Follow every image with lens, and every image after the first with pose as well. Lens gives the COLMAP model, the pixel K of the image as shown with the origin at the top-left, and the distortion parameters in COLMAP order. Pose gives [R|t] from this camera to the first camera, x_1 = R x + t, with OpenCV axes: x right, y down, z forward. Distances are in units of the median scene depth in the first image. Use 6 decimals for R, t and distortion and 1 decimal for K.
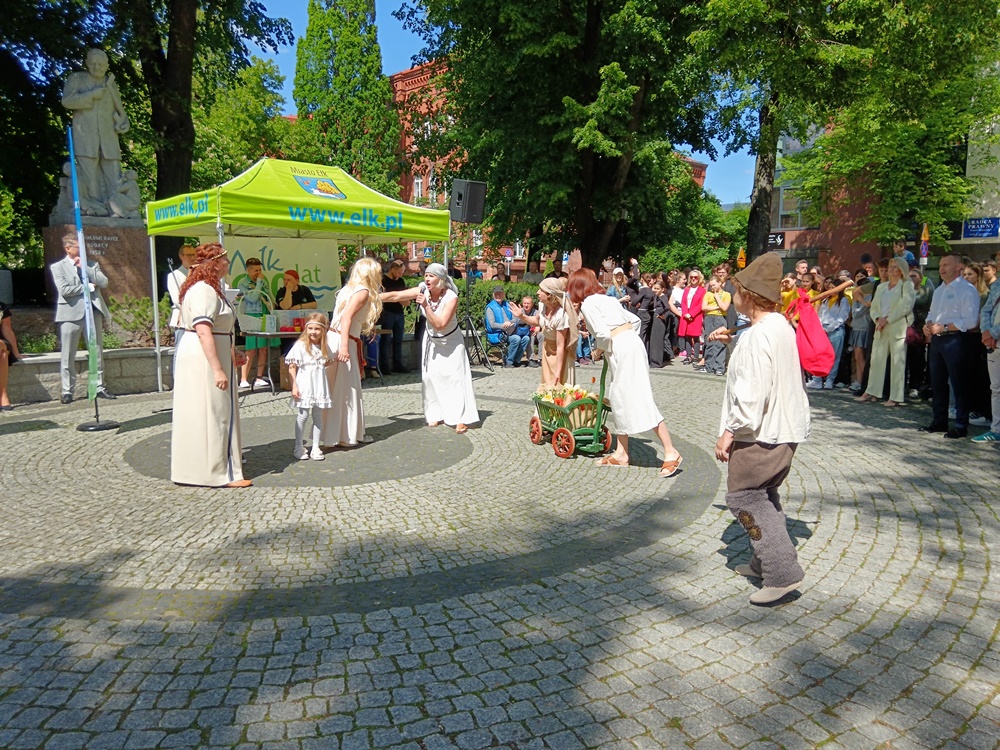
lens RADIAL K [[776.6, 0, 493.8], [0, 776.6, 379.2], [0, 0, 1]] dist [-0.024648, 0.014970]
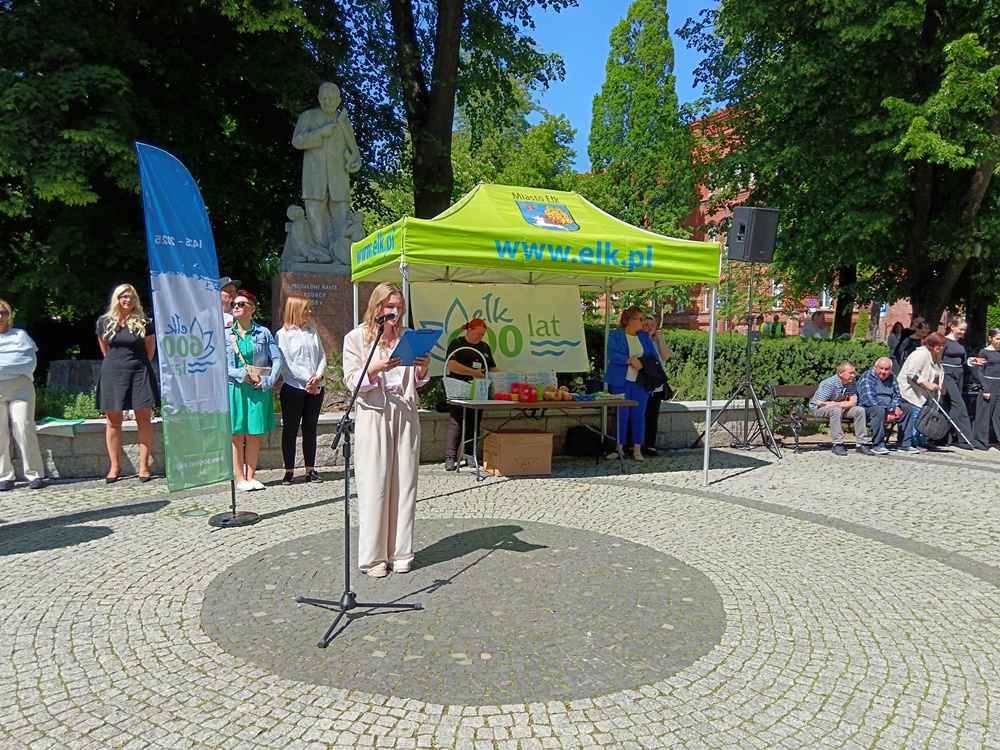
lens RADIAL K [[776.6, 0, 493.0], [0, 776.6, 378.9], [0, 0, 1]] dist [-0.024648, 0.014970]
pose [[0.931332, 0.027452, -0.363136, 0.006534], [-0.051902, 0.996981, -0.057746, -0.021169], [0.360454, 0.072629, 0.929945, 0.148241]]
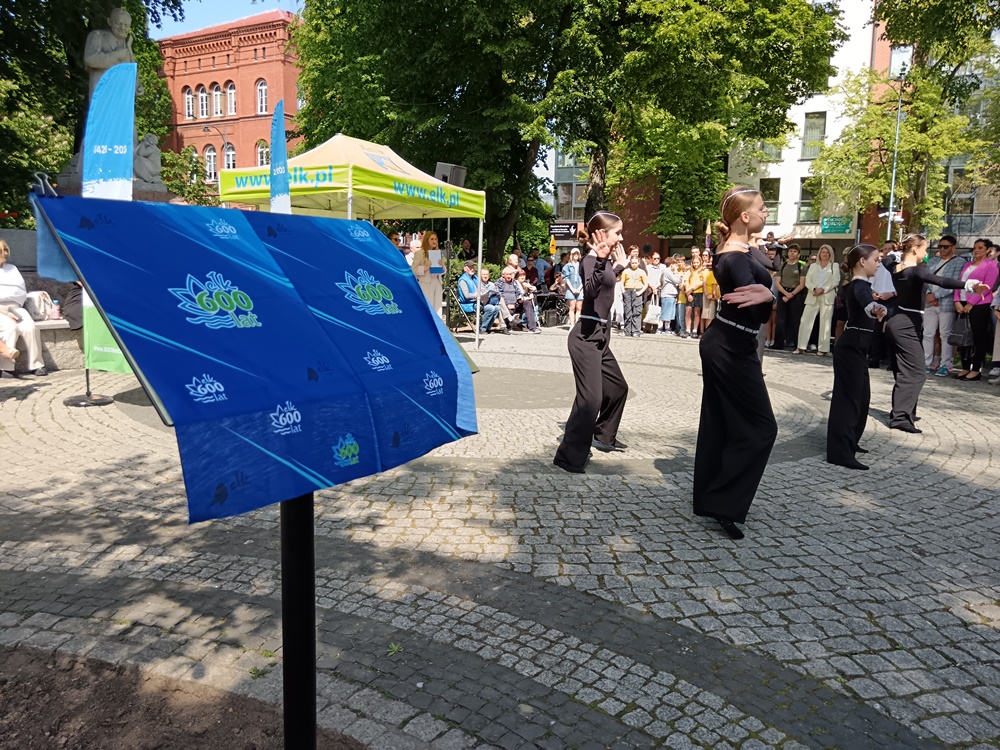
lens RADIAL K [[776.6, 0, 490.4], [0, 776.6, 366.4], [0, 0, 1]] dist [-0.024648, 0.014970]
pose [[0.948902, -0.019728, 0.314952, -0.240029], [0.019067, 0.999805, 0.005181, 0.019694], [-0.314993, 0.001089, 0.949093, -0.050219]]
